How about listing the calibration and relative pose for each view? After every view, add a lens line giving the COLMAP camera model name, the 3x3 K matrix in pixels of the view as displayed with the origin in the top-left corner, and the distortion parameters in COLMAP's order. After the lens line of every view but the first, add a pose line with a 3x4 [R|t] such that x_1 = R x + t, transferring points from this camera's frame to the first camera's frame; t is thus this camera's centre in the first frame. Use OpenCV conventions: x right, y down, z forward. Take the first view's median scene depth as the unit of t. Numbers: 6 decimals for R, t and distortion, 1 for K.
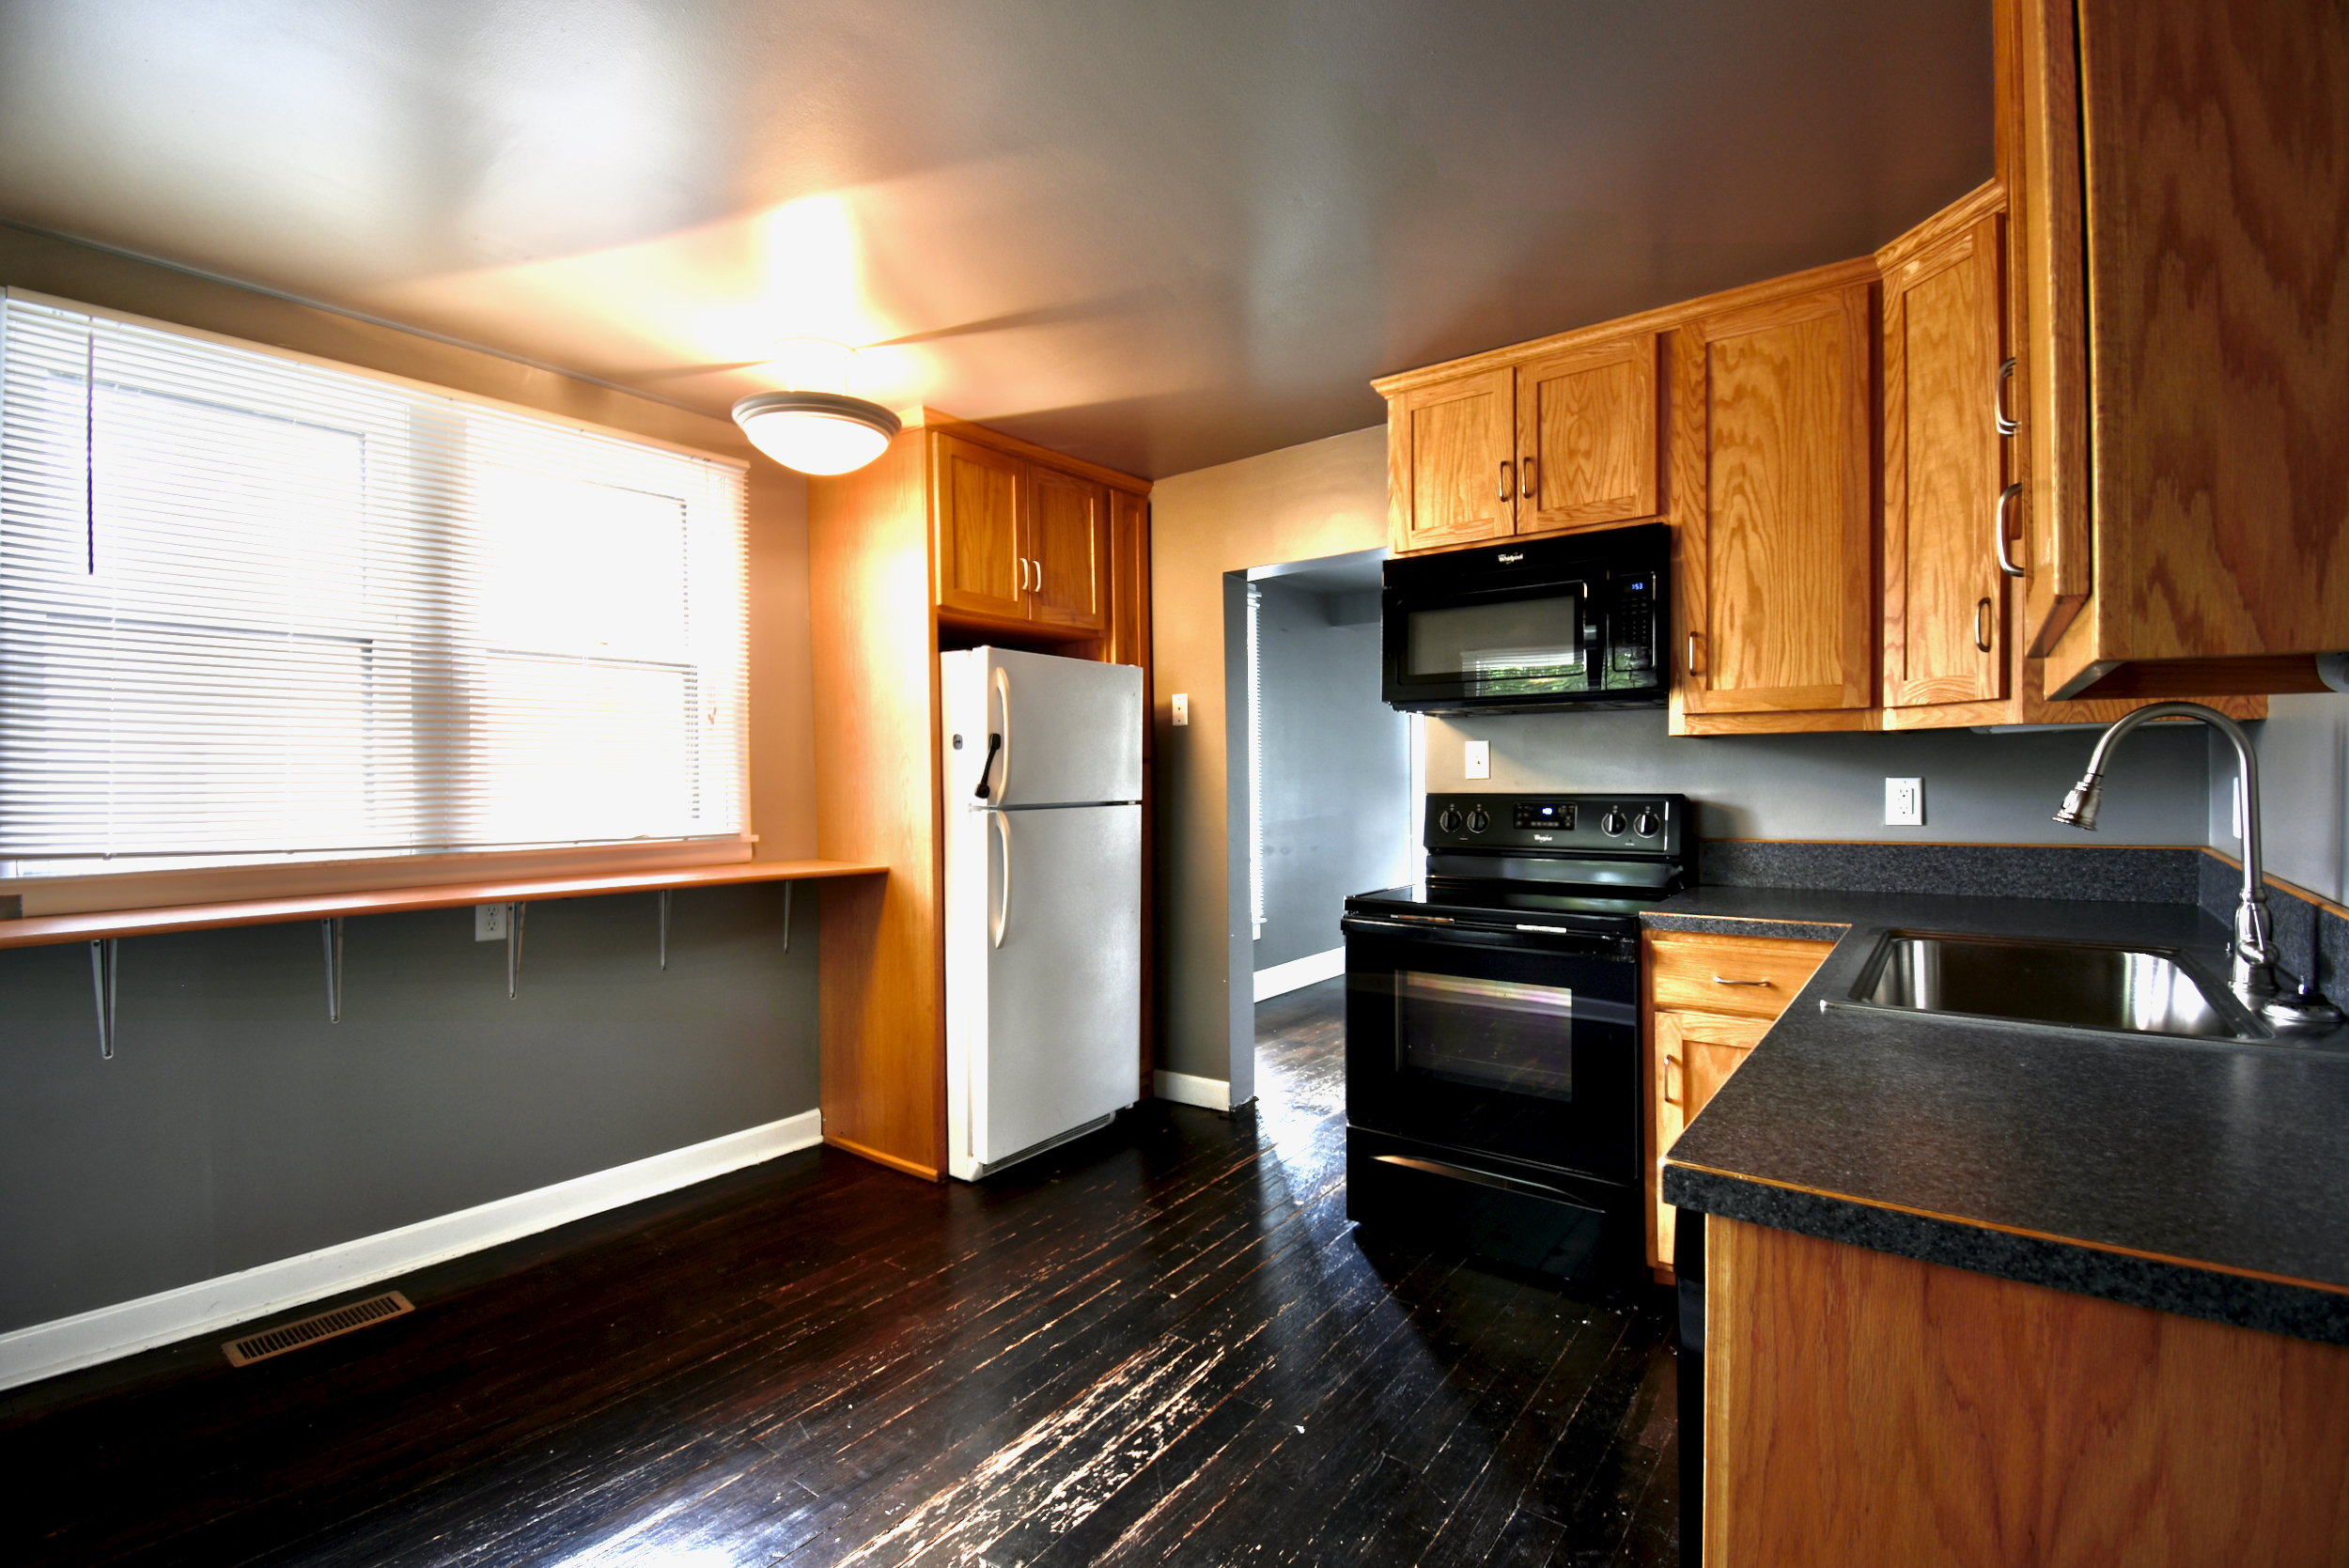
lens RADIAL K [[1034.0, 0, 1171.3], [0, 1034.0, 779.4], [0, 0, 1]] dist [0.001786, -0.018195]
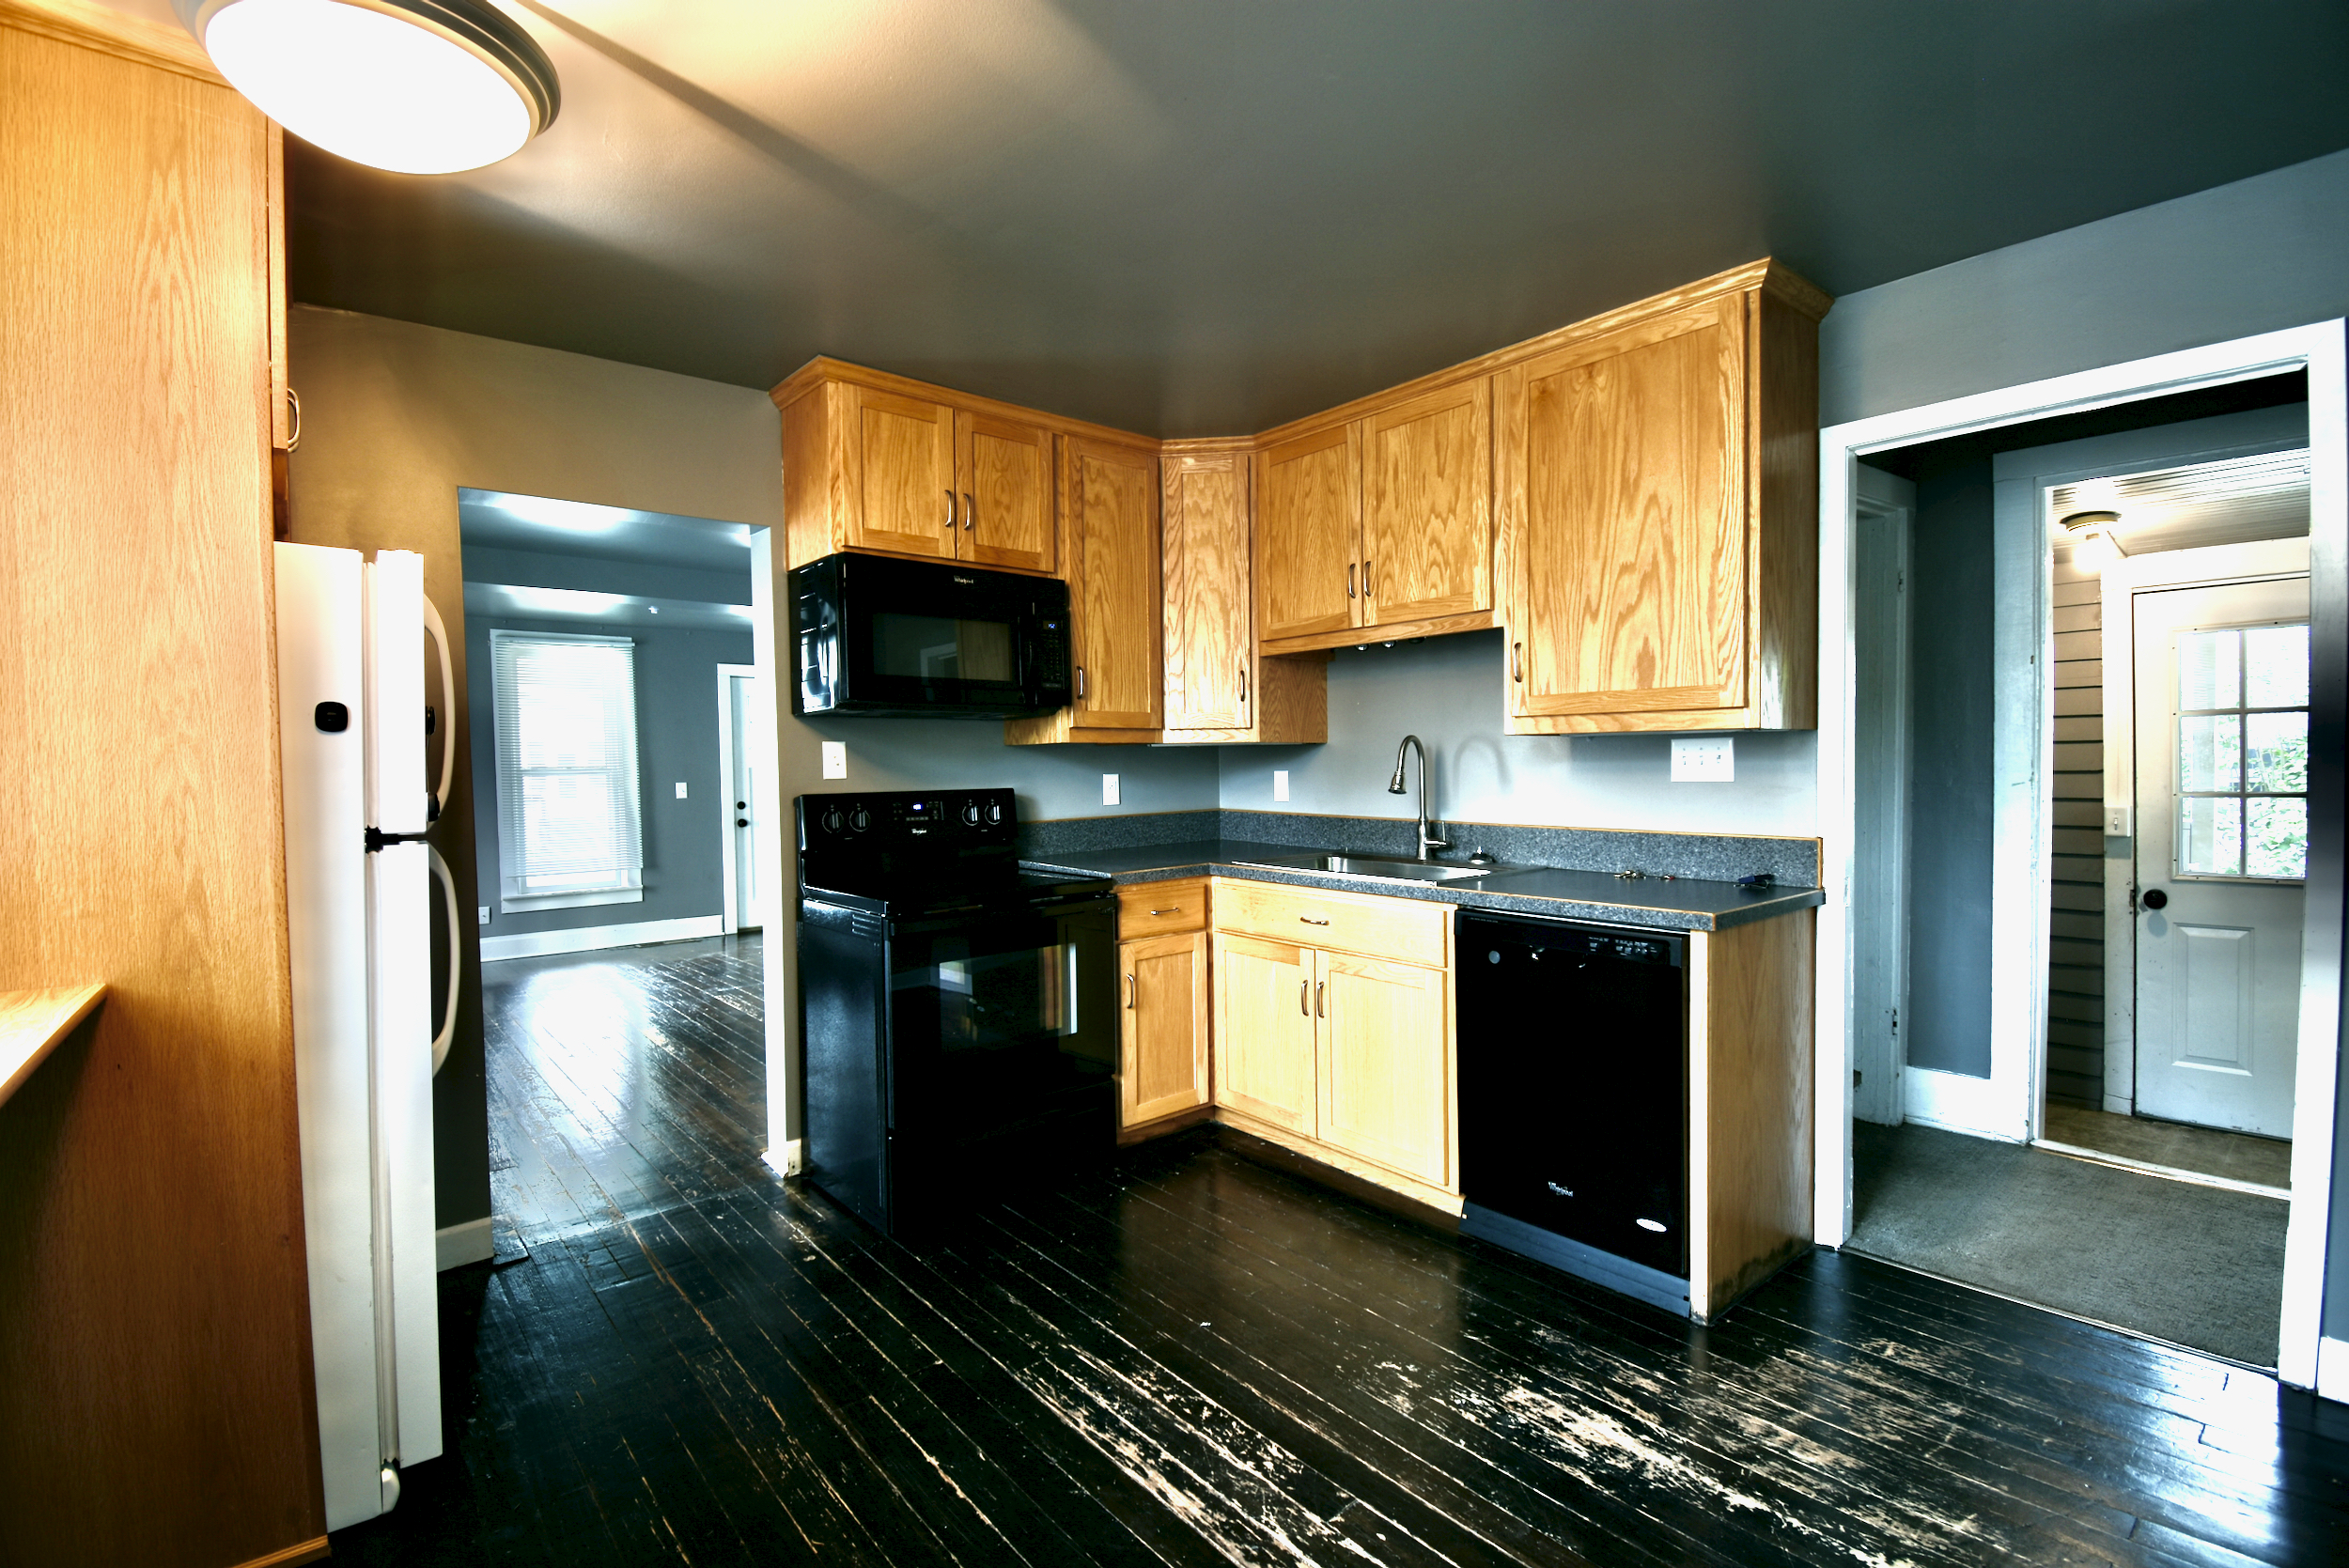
lens RADIAL K [[1034.0, 0, 1171.3], [0, 1034.0, 779.4], [0, 0, 1]] dist [0.001786, -0.018195]
pose [[0.220216, -0.009787, 0.975402, -0.808724], [0.014128, 0.999877, 0.006843, -0.003030], [-0.975349, 0.012274, 0.220327, 0.600955]]
